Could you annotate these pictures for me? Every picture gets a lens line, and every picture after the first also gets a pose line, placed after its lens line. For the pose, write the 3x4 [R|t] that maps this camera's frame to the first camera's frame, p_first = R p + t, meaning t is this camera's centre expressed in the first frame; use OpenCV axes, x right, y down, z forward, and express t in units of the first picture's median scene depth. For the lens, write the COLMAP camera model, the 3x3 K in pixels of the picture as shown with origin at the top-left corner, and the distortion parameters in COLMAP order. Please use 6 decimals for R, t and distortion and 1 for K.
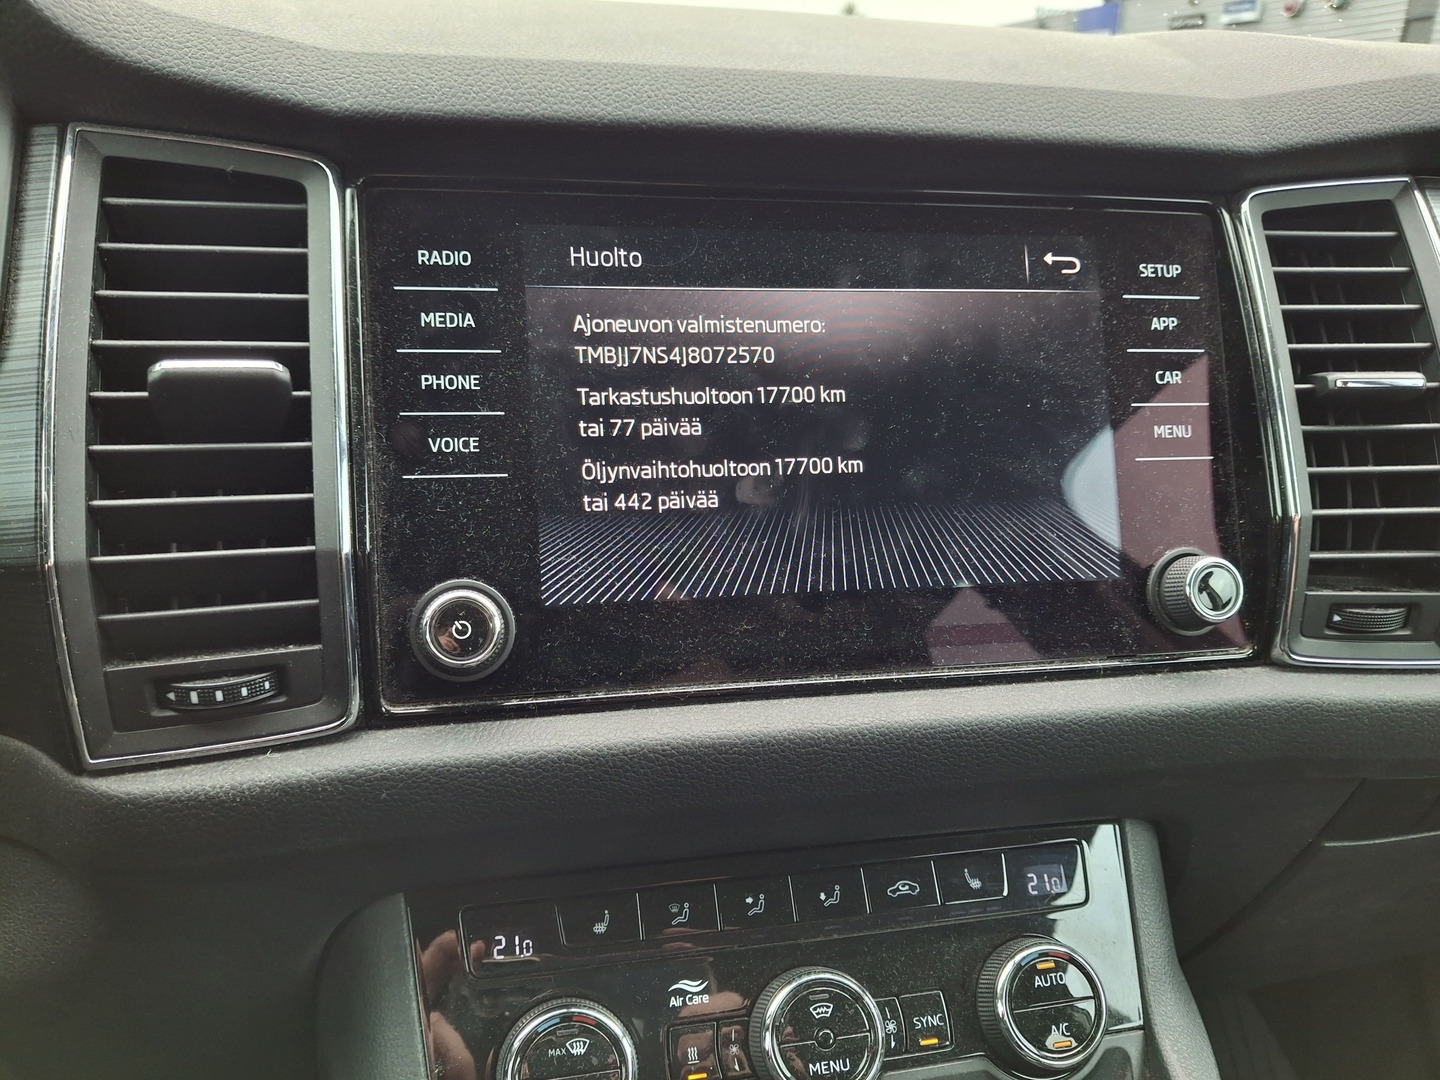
lens RADIAL K [[1196.0, 0, 700.3], [0, 1196.0, 540.7], [0, 0, 1]] dist [0.113943, -0.250638]
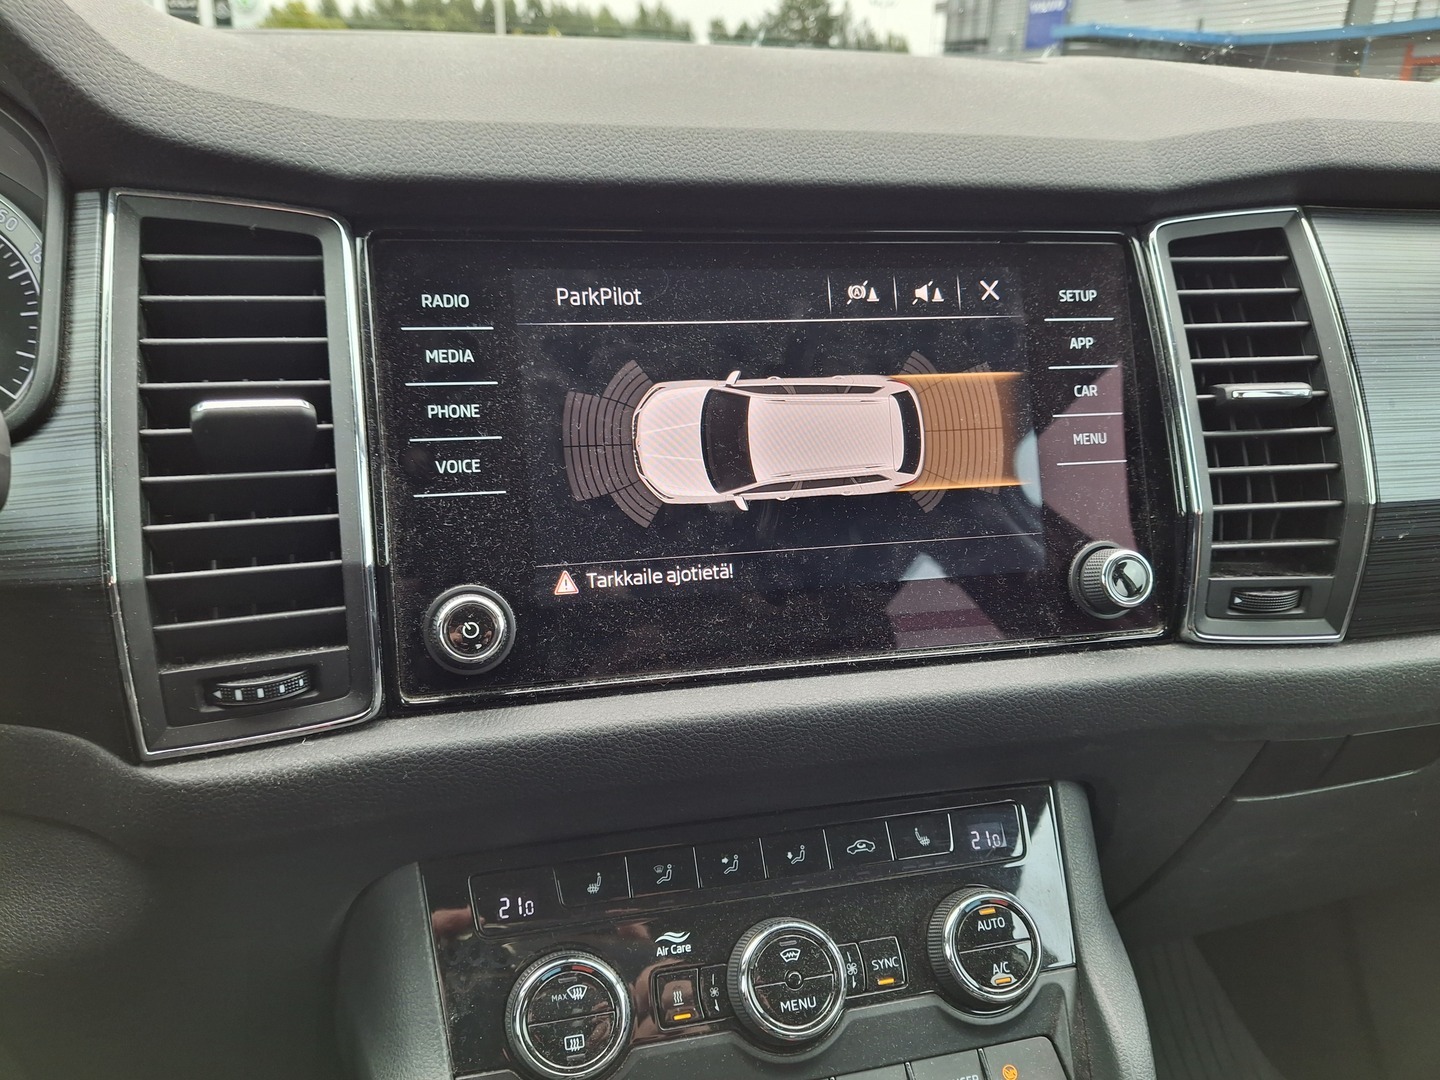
lens RADIAL K [[1185.6, 0, 697.4], [0, 1185.6, 536.3], [0, 0, 1]] dist [0.156279, -0.350215]
pose [[0.999440, -0.019908, 0.026896, -0.010145], [0.019527, 0.999706, 0.014358, -0.024337], [-0.027174, -0.013825, 0.999535, -0.127165]]
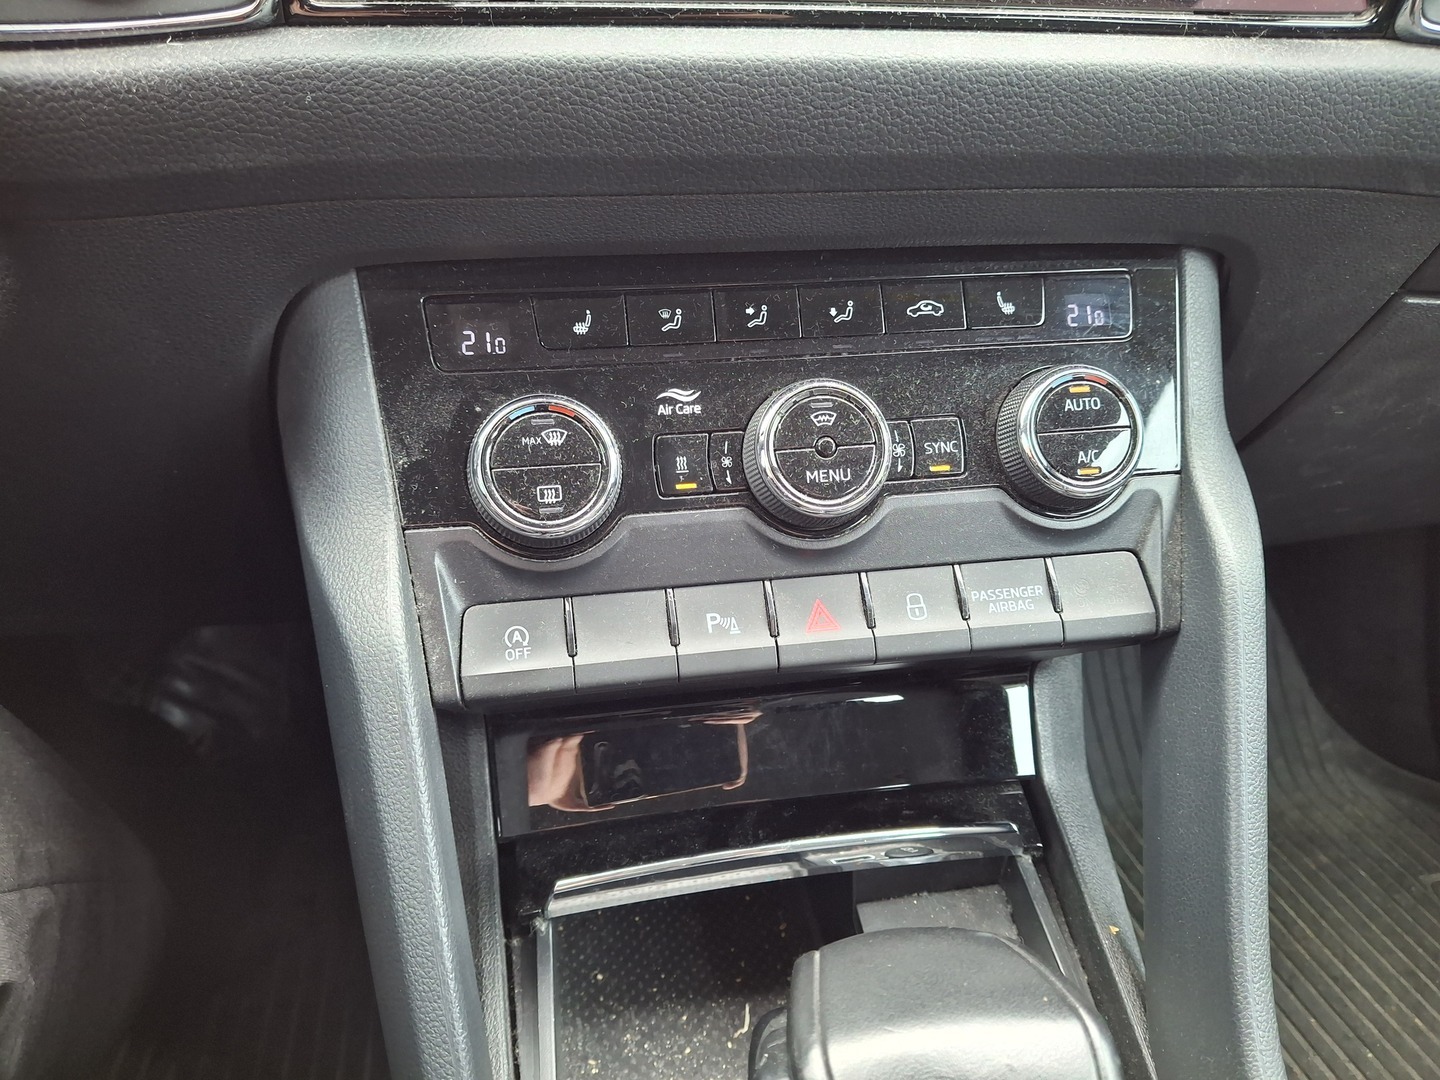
lens RADIAL K [[1190.1, 0, 705.5], [0, 1190.1, 535.9], [0, 0, 1]] dist [0.201257, -0.478472]
pose [[0.999399, 0.029626, -0.018011, 0.031409], [-0.023606, 0.961899, 0.272385, 0.238915], [0.025395, -0.271797, 0.962020, 0.113158]]
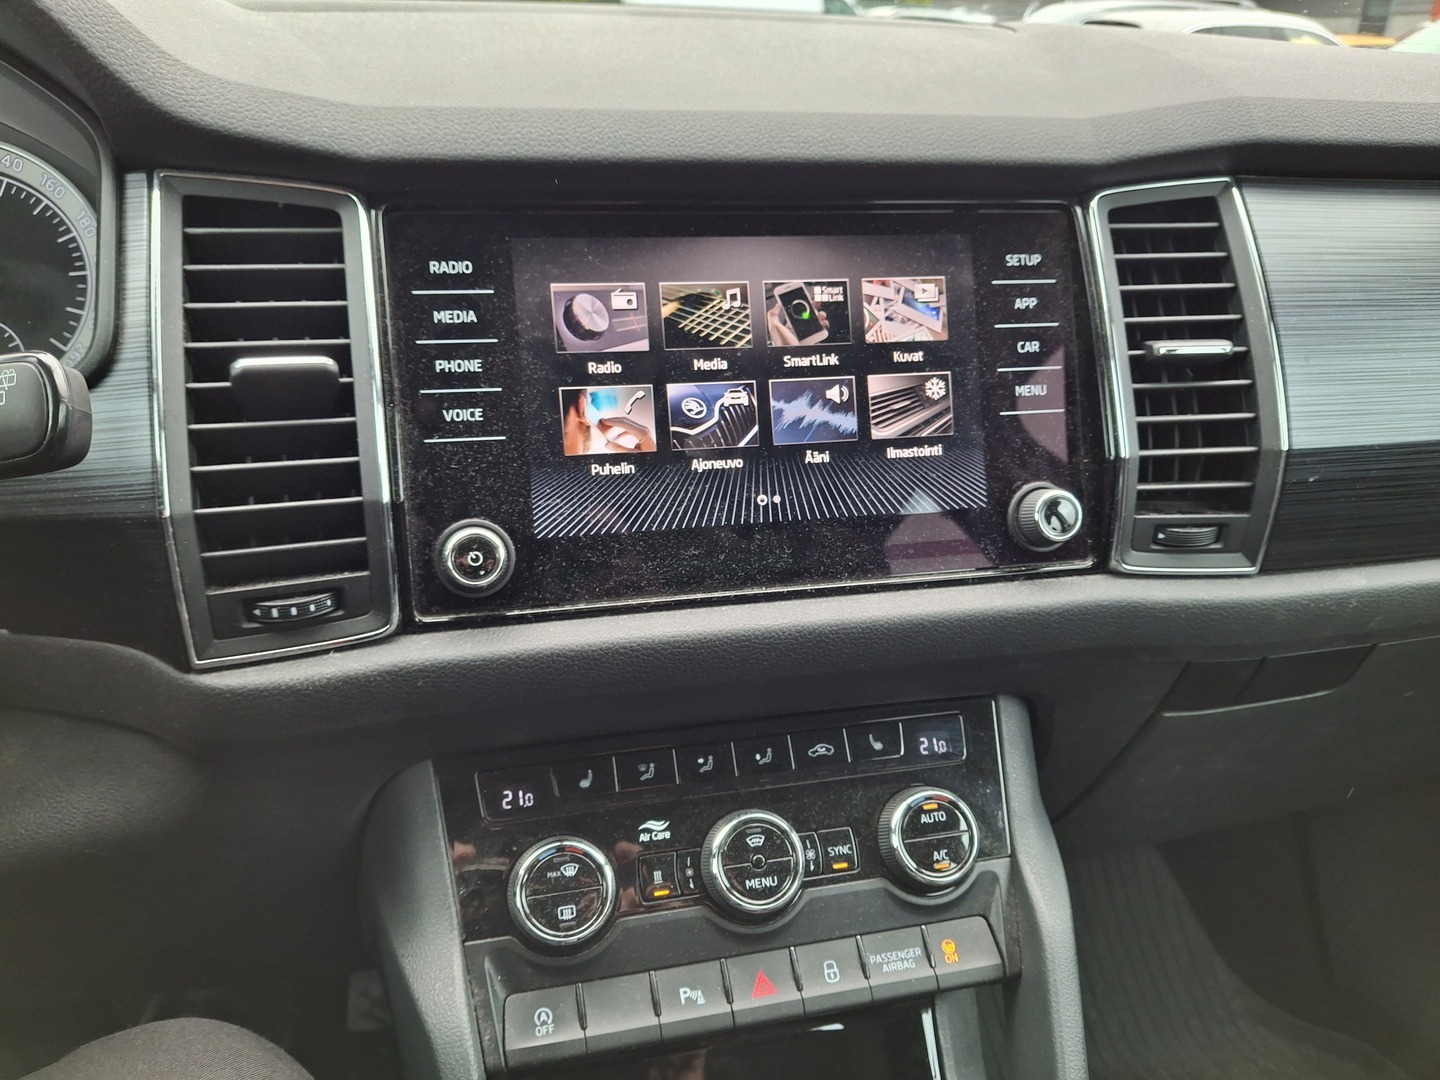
lens RADIAL K [[1190.1, 0, 705.5], [0, 1190.1, 535.9], [0, 0, 1]] dist [0.201257, -0.478472]
pose [[0.999660, -0.014982, 0.021336, 0.024097], [0.013339, 0.997082, 0.075159, -0.041894], [-0.022399, -0.074849, 0.996943, -0.285500]]
